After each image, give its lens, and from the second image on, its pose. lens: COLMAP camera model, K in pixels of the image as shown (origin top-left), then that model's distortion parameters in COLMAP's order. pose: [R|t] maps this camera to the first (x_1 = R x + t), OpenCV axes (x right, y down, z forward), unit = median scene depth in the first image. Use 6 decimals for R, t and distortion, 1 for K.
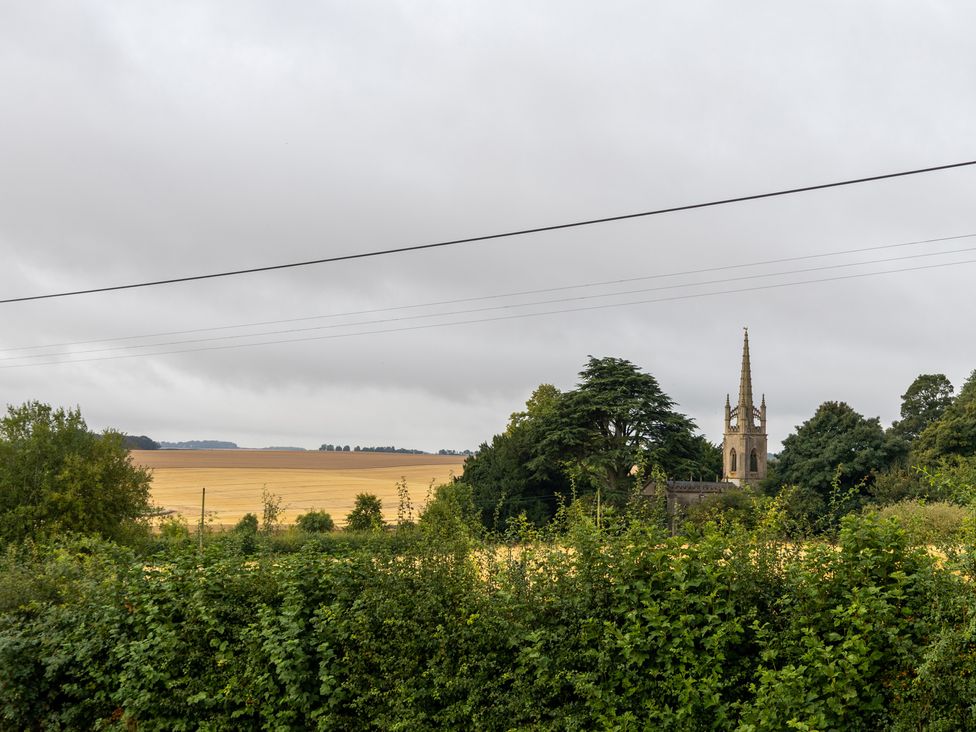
lens RADIAL K [[3085.8, 0, 488.0], [0, 3085.8, 366.0], [0, 0, 1]] dist [-0.042222, 0.932137]
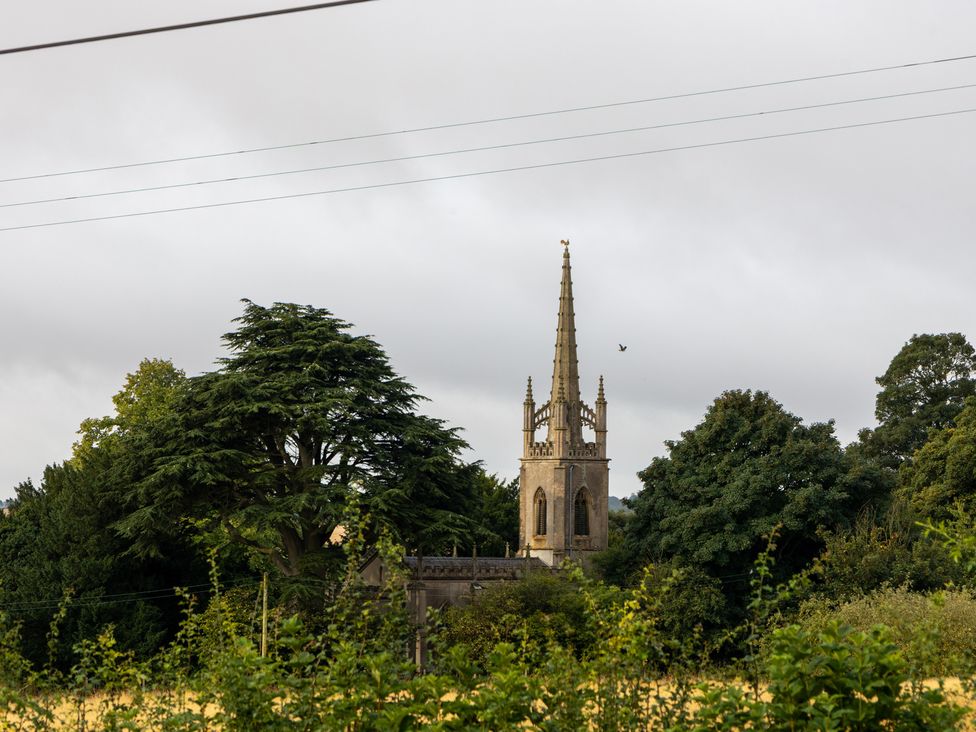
lens RADIAL K [[3085.8, 0, 488.0], [0, 3085.8, 366.0], [0, 0, 1]] dist [-0.042222, 0.932137]
pose [[0.990530, -0.007255, 0.137106, 0.004381], [0.005705, 0.999915, 0.011698, 0.001607], [-0.137179, -0.010805, 0.990487, 0.517915]]
